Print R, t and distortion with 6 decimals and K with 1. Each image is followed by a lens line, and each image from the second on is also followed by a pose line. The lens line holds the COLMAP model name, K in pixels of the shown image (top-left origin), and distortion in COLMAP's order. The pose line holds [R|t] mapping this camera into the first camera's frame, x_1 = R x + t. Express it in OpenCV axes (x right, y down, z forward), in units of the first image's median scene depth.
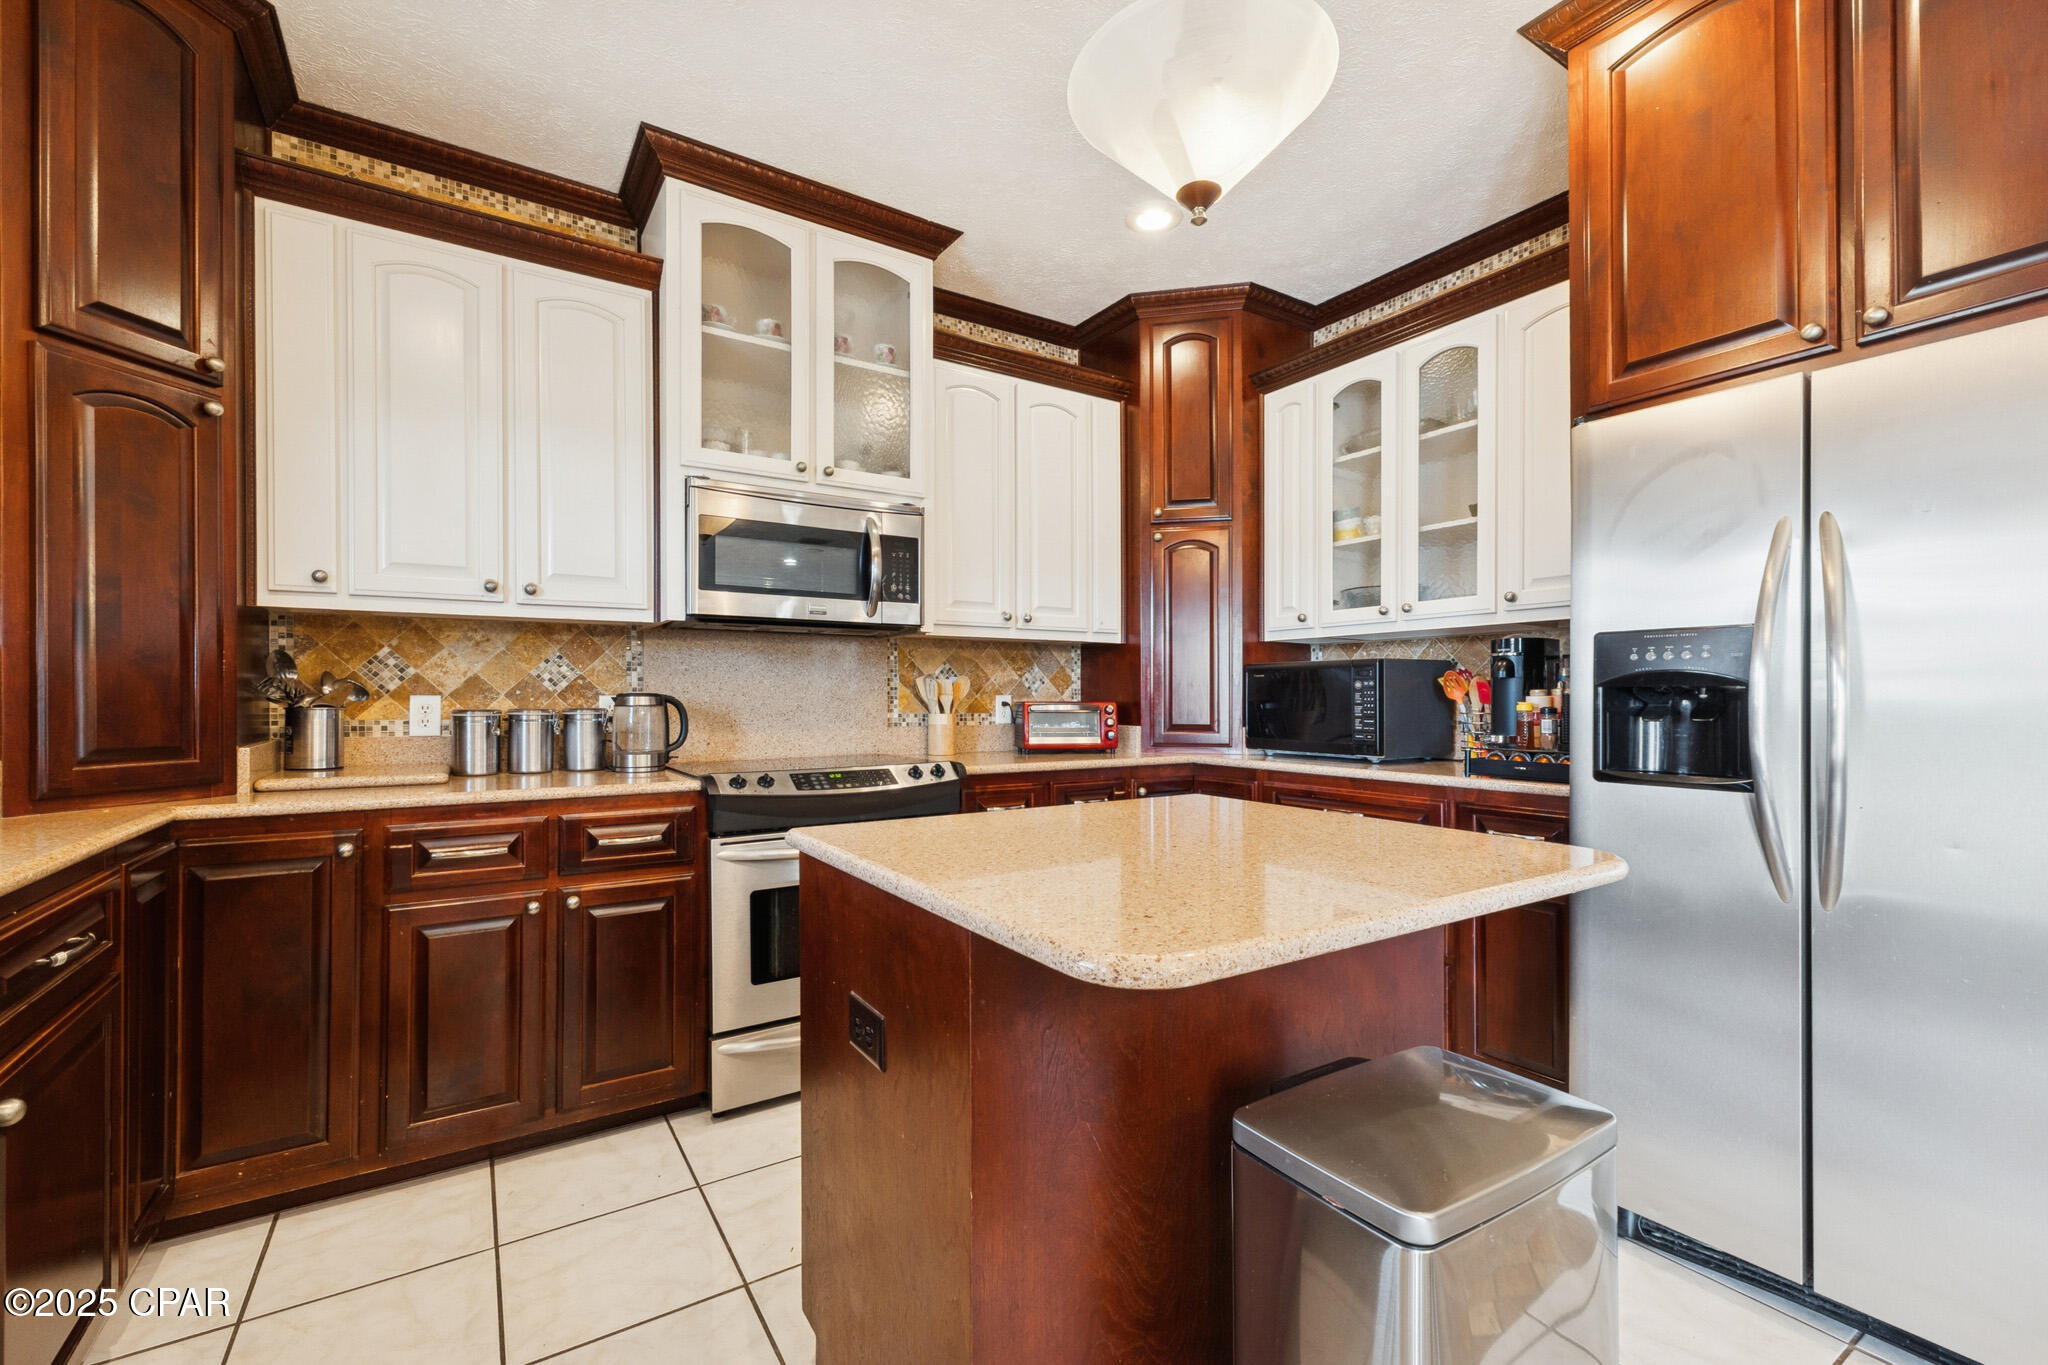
lens RADIAL K [[870.0, 0, 1023.3], [0, 870.0, 697.2], [0, 0, 1]] dist [0.001624, 0.000166]
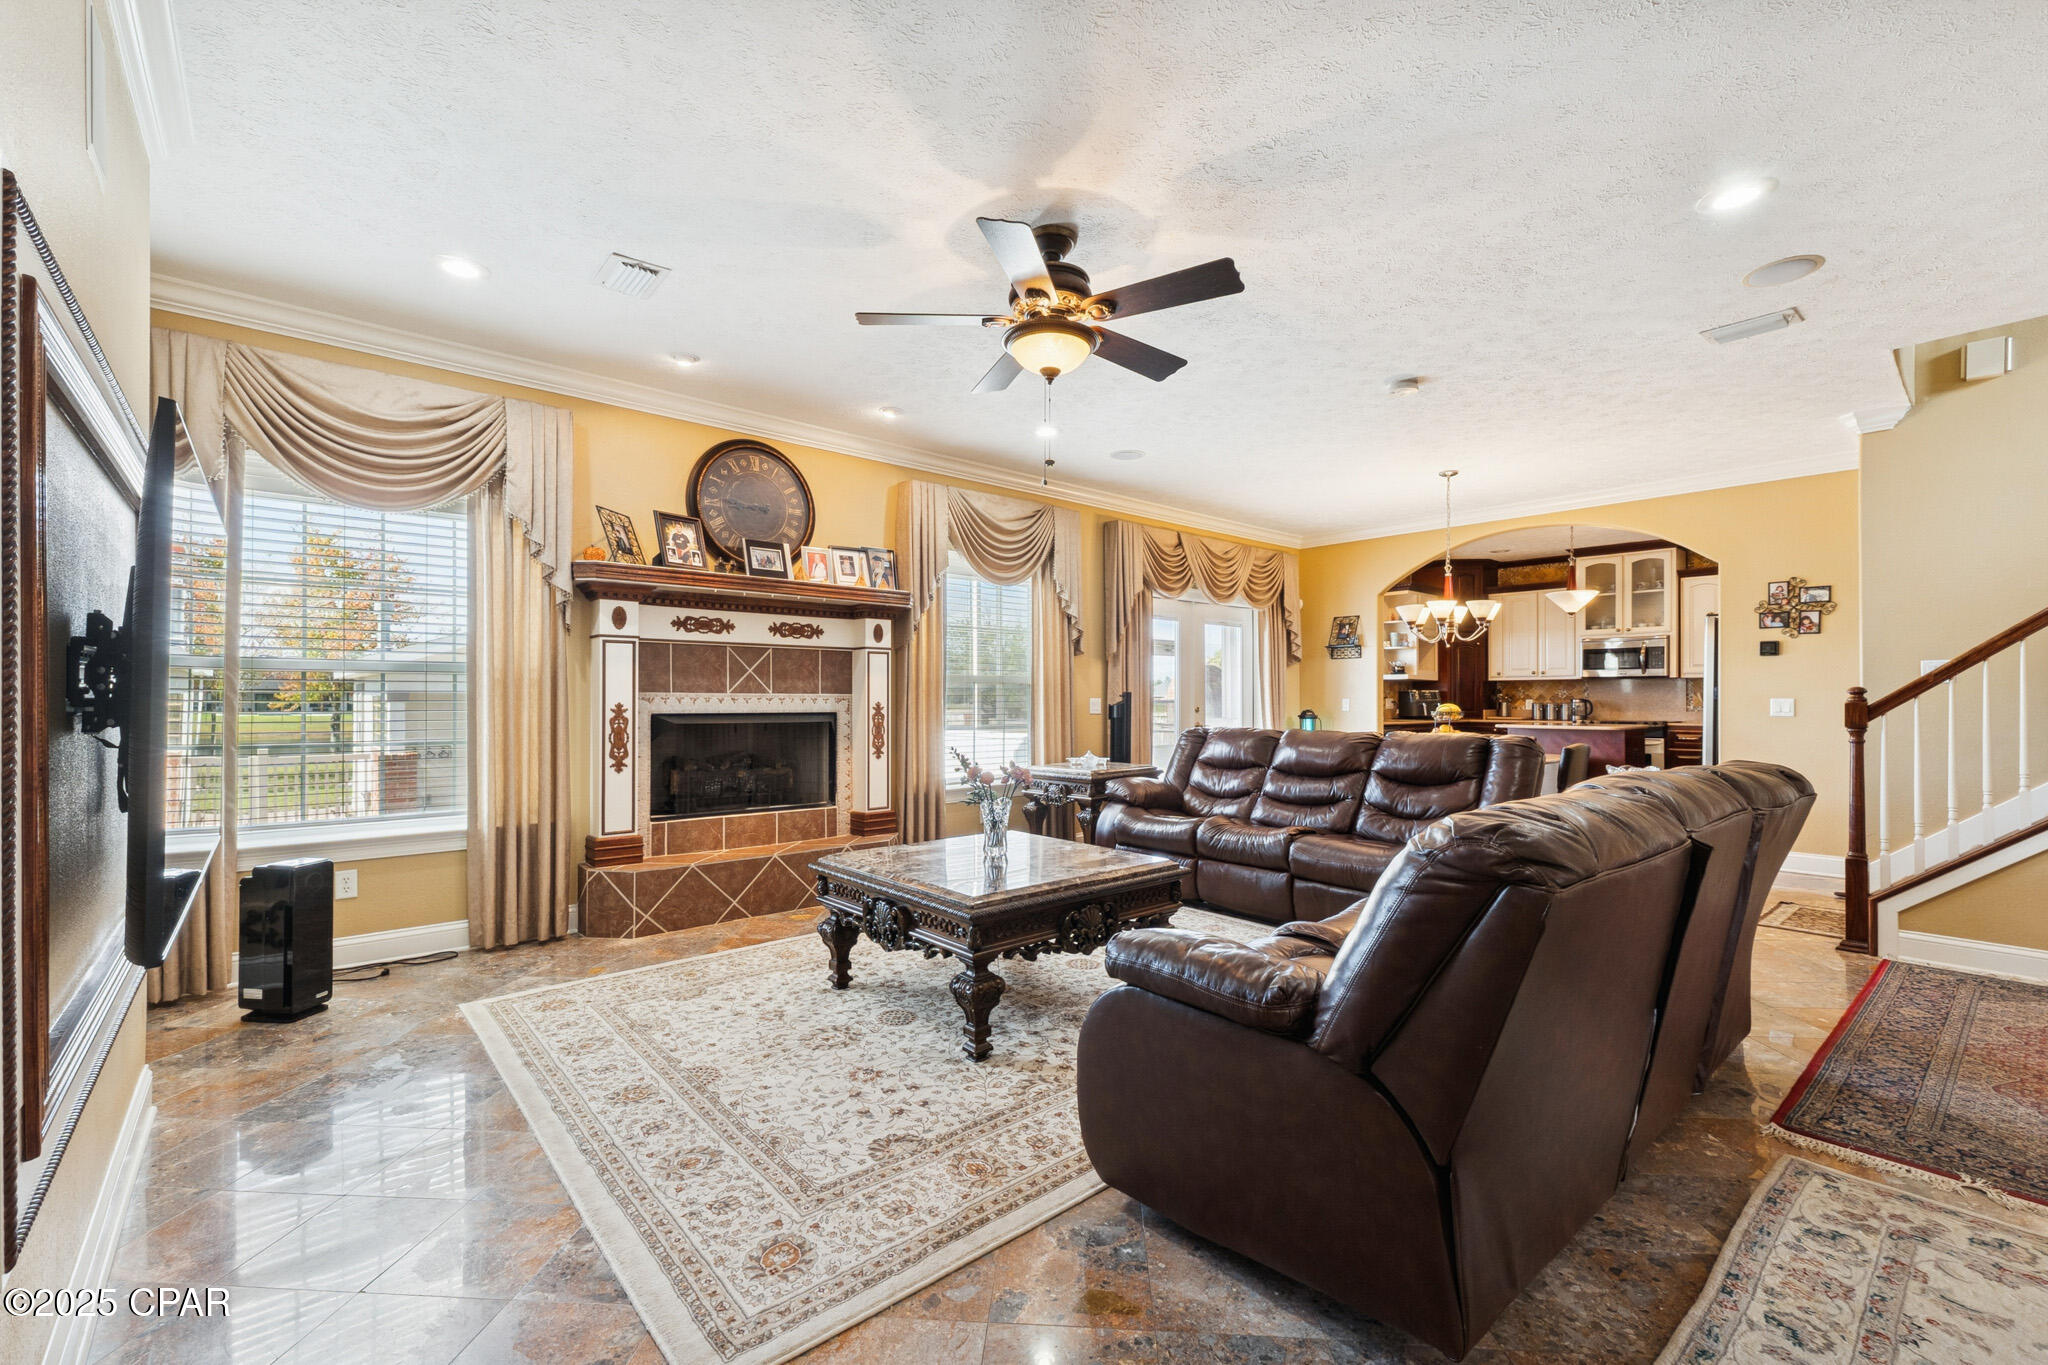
lens RADIAL K [[861.6, 0, 1014.5], [0, 861.6, 700.2], [0, 0, 1]] dist [0.004738, 0.000542]
pose [[0.135335, 0.001535, -0.990799, 2.663450], [0.000975, 0.999998, 0.001682, -0.006489], [0.990799, -0.001194, 0.135333, -1.698100]]
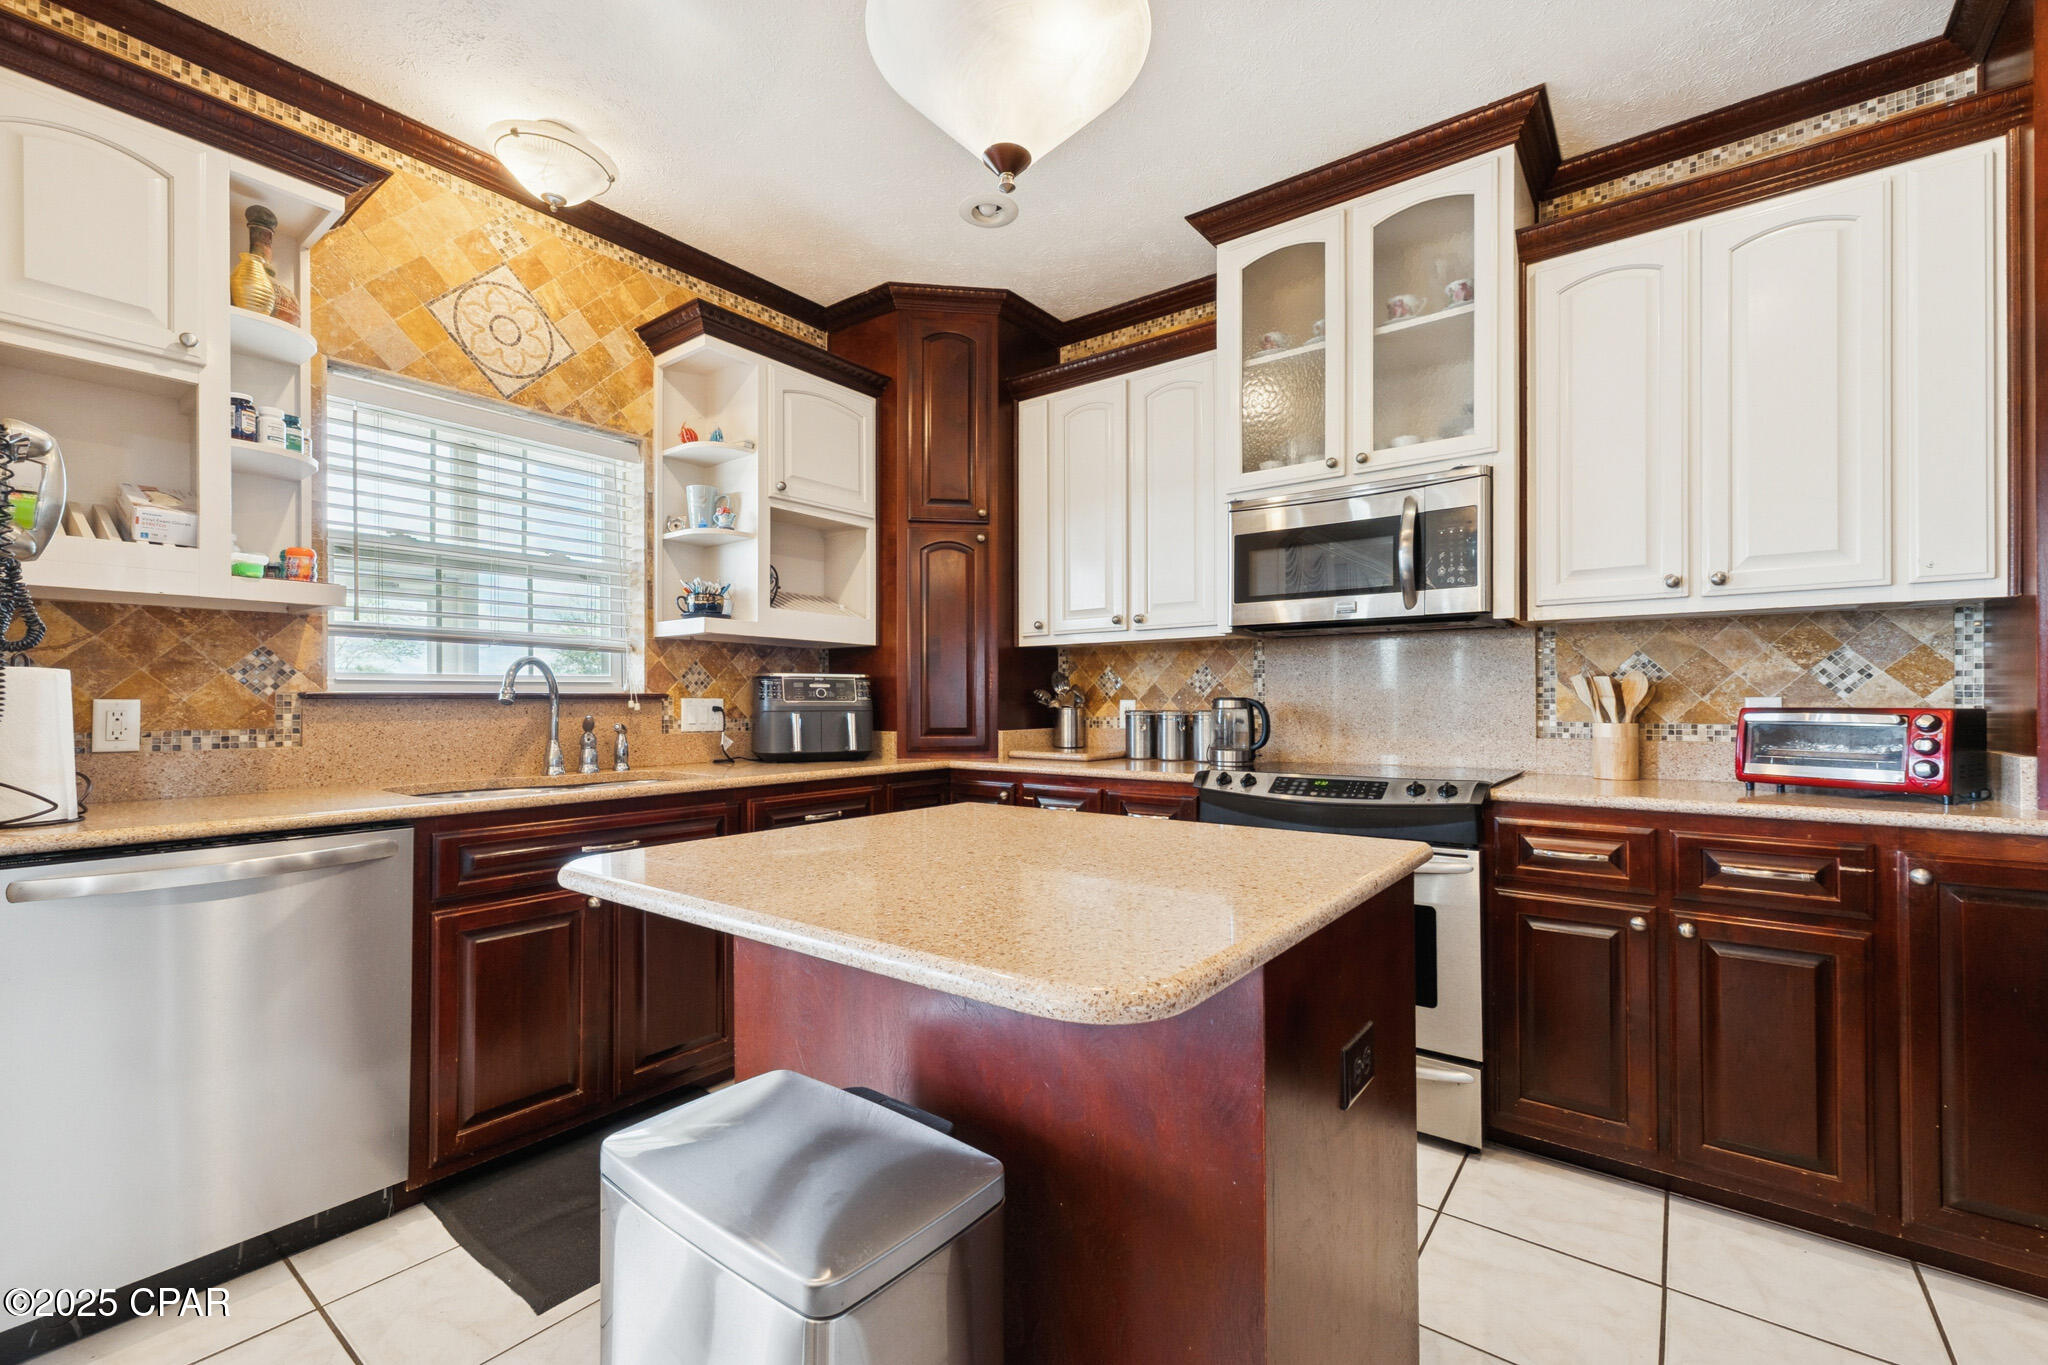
lens RADIAL K [[861.6, 0, 1014.5], [0, 861.6, 700.2], [0, 0, 1]] dist [0.004738, 0.000542]
pose [[0.331463, -0.001666, -0.943467, 0.530991], [0.001829, 0.999998, -0.001123, -0.000278], [0.943466, -0.001353, 0.331466, 0.347104]]
